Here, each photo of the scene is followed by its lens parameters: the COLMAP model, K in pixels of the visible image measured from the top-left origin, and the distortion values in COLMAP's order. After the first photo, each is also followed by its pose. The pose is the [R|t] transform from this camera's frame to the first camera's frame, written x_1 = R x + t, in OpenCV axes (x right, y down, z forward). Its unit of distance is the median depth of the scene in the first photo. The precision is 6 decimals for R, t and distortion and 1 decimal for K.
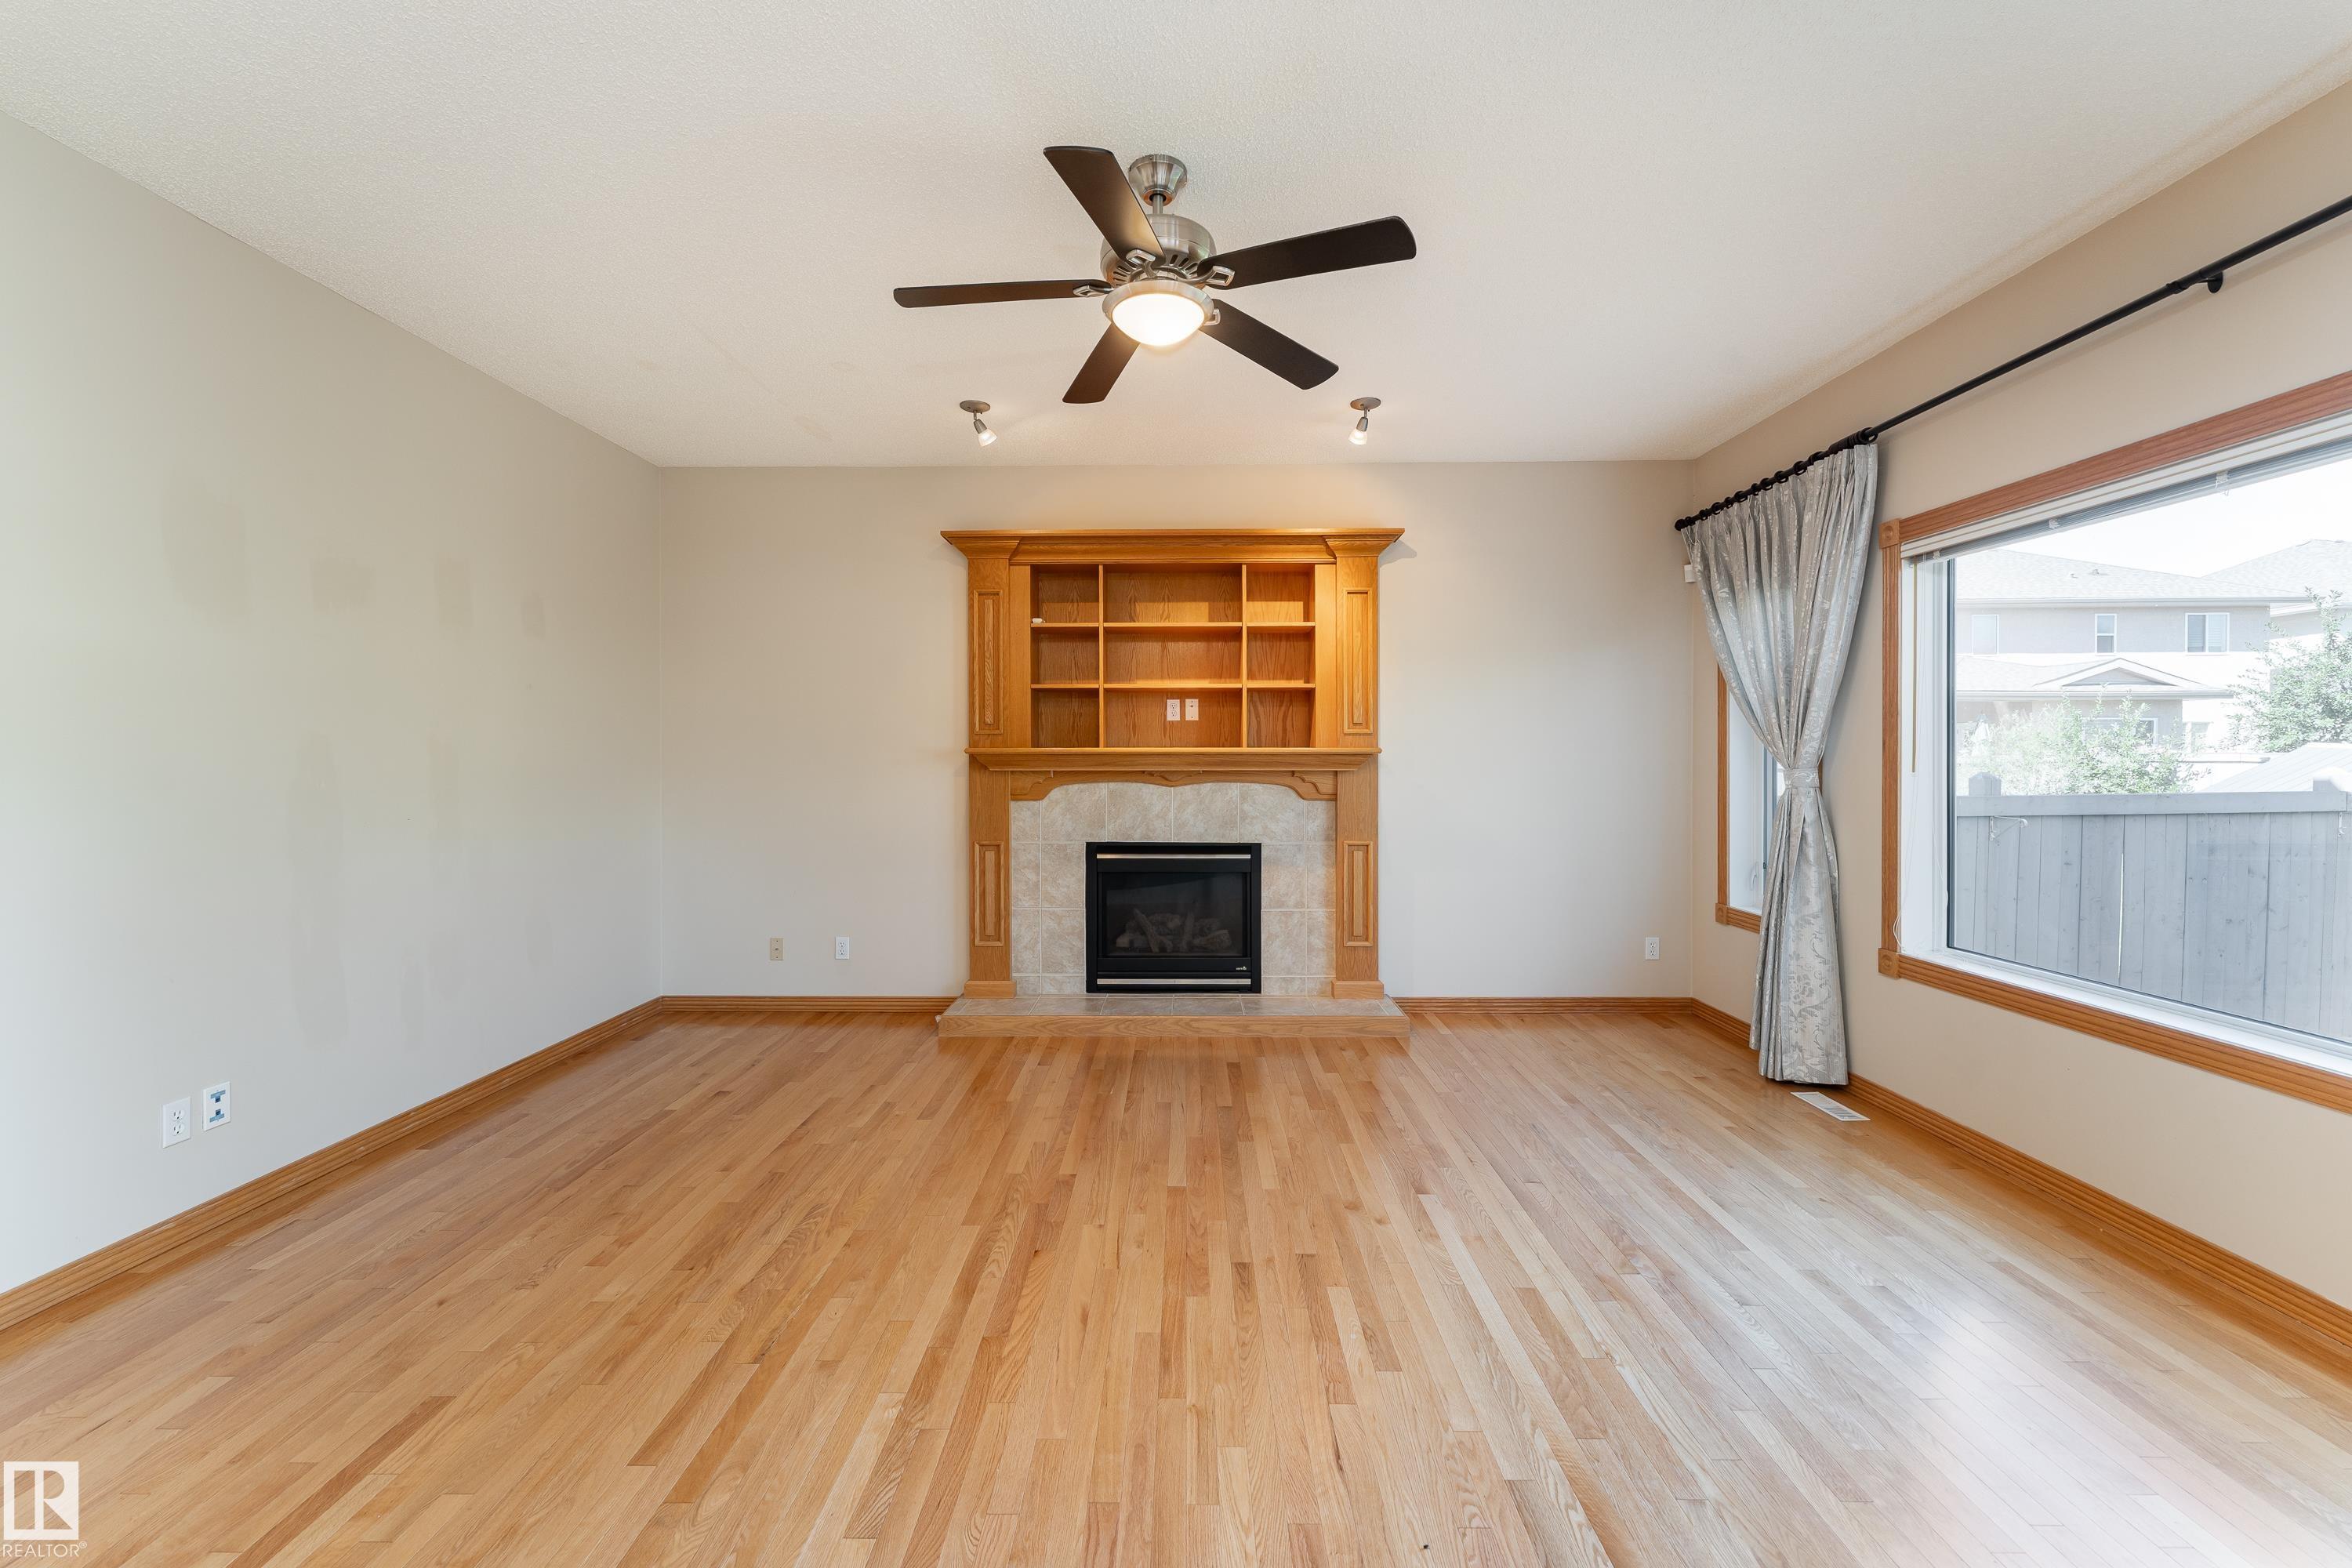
lens RADIAL K [[933.9, 0, 1178.2], [0, 933.9, 764.7], [0, 0, 1]] dist [0.000240, -0.000046]
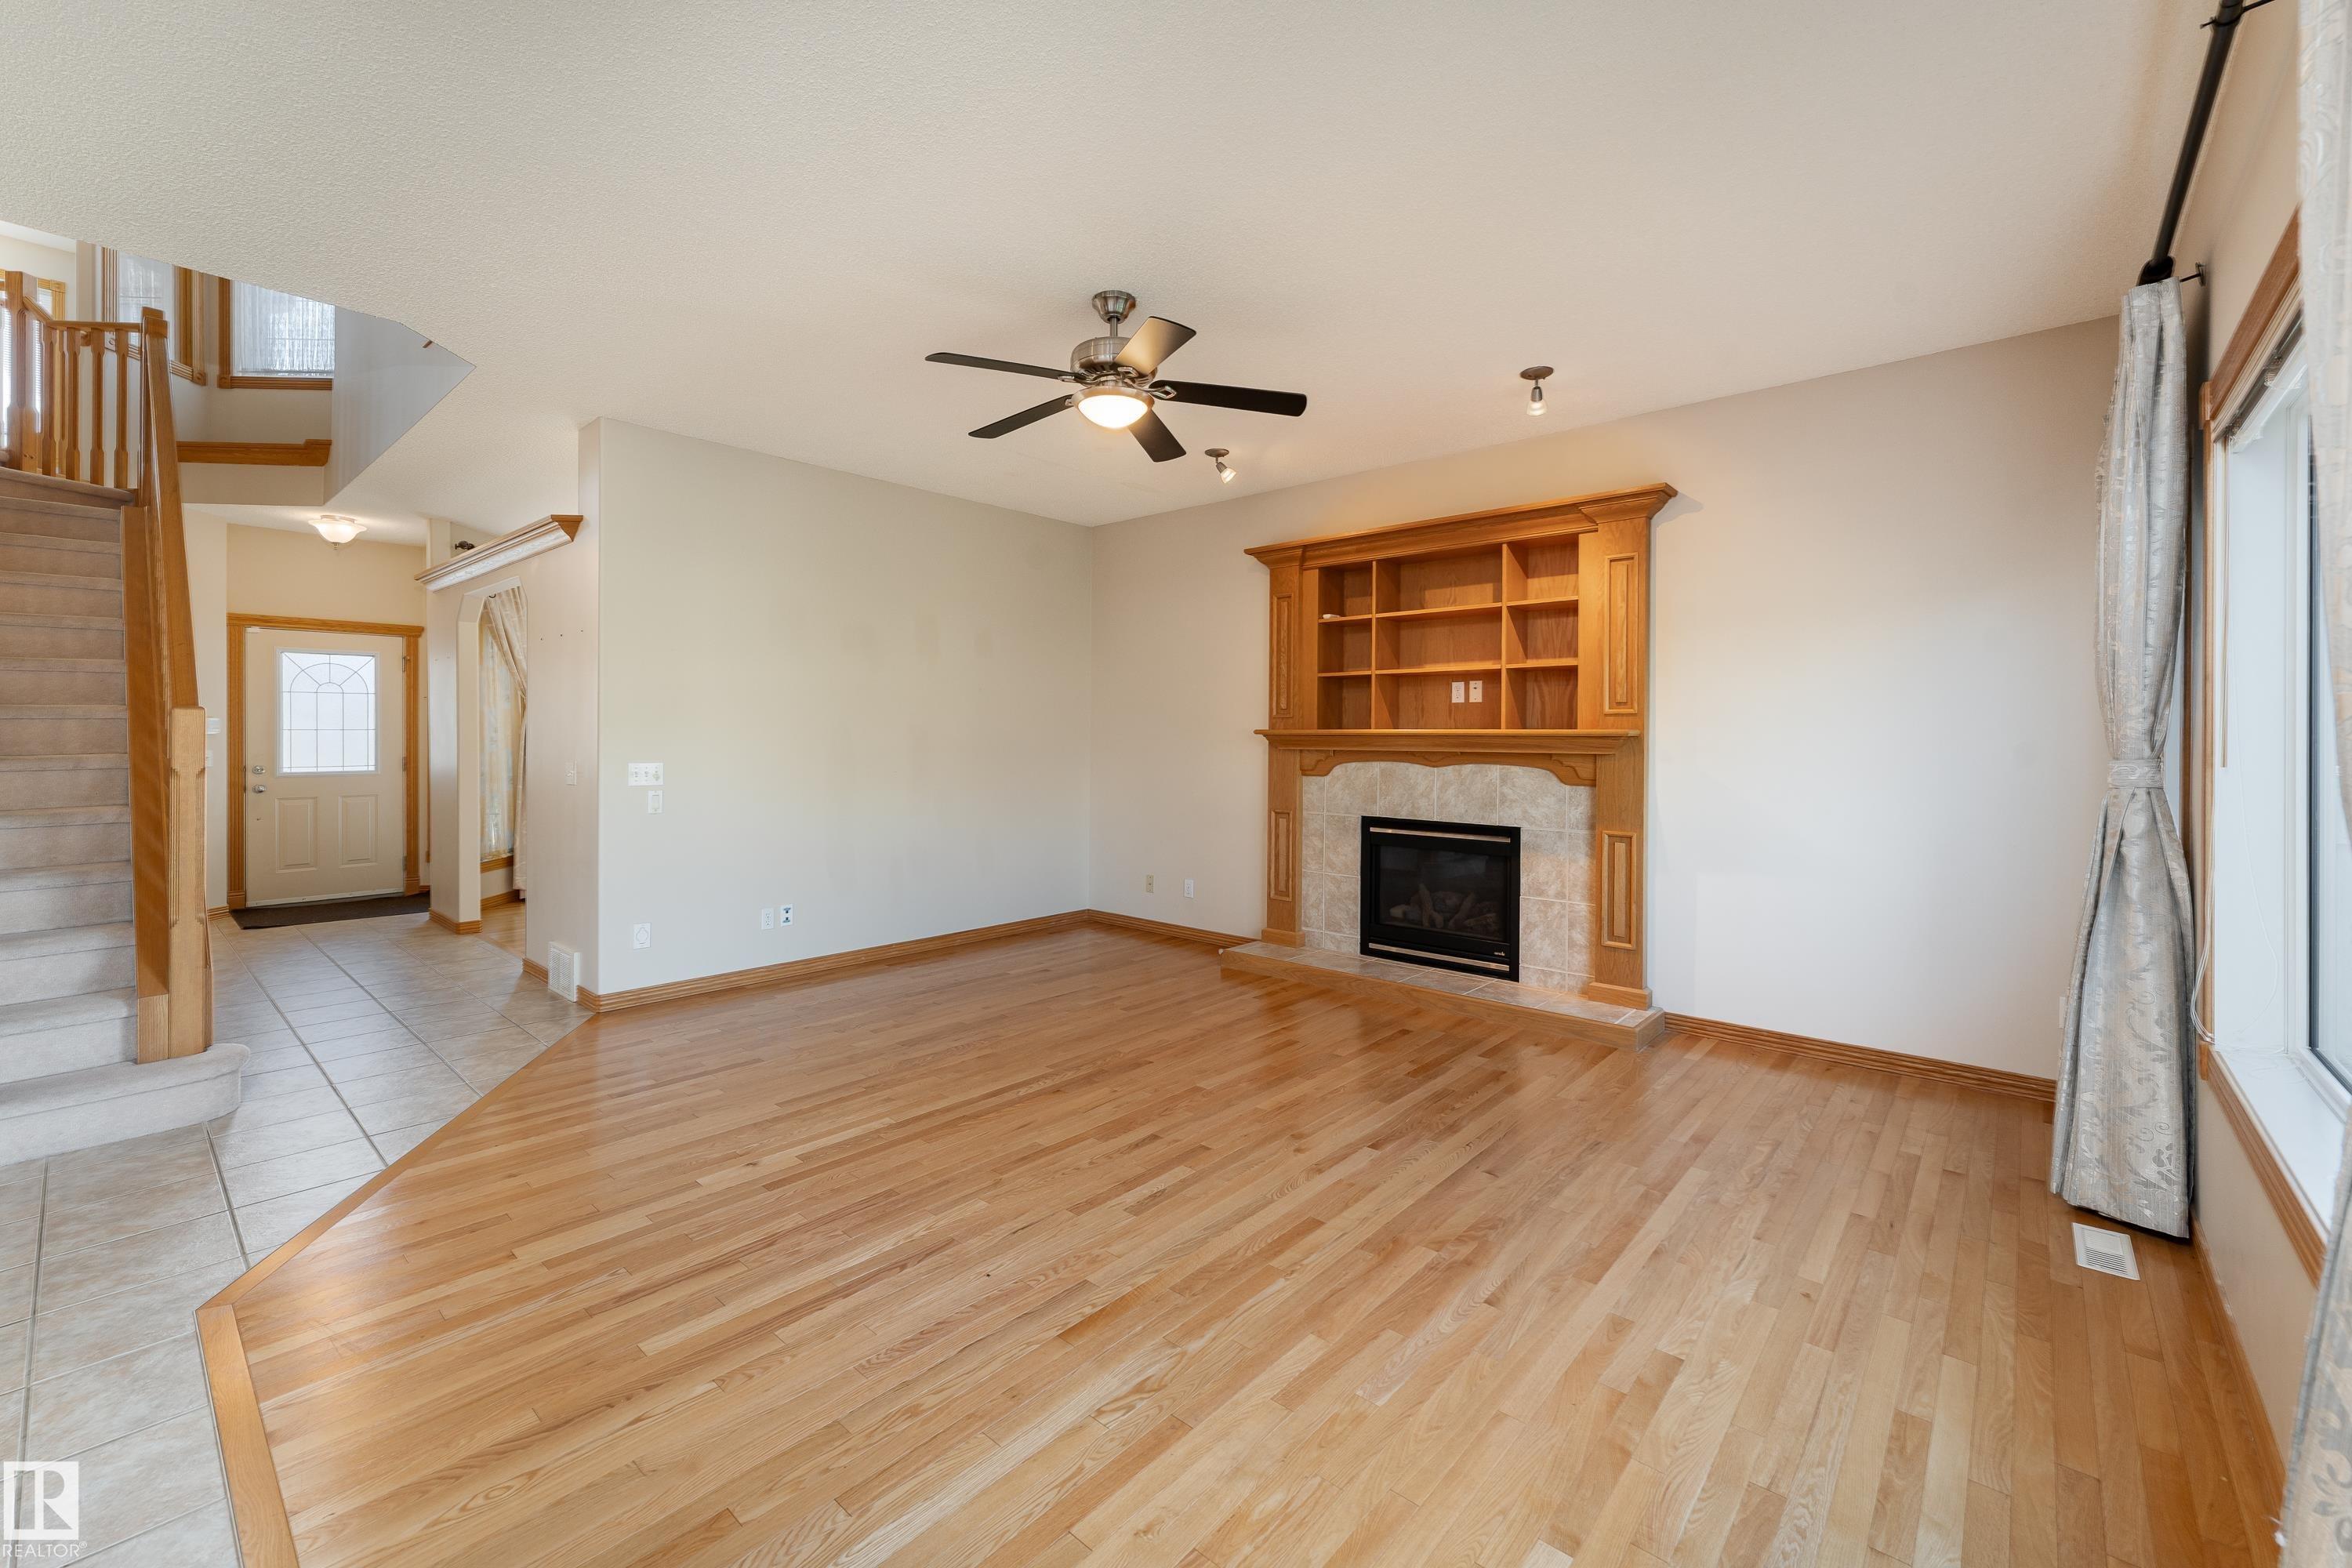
lens RADIAL K [[956.8, 0, 1188.9], [0, 956.8, 736.7], [0, 0, 1]] dist [-0.000039, -0.000086]
pose [[0.761948, 0.005252, -0.647617, 0.475341], [-0.011624, 0.999917, -0.005568, -0.000912], [0.647534, 0.011770, 0.761946, 0.016154]]
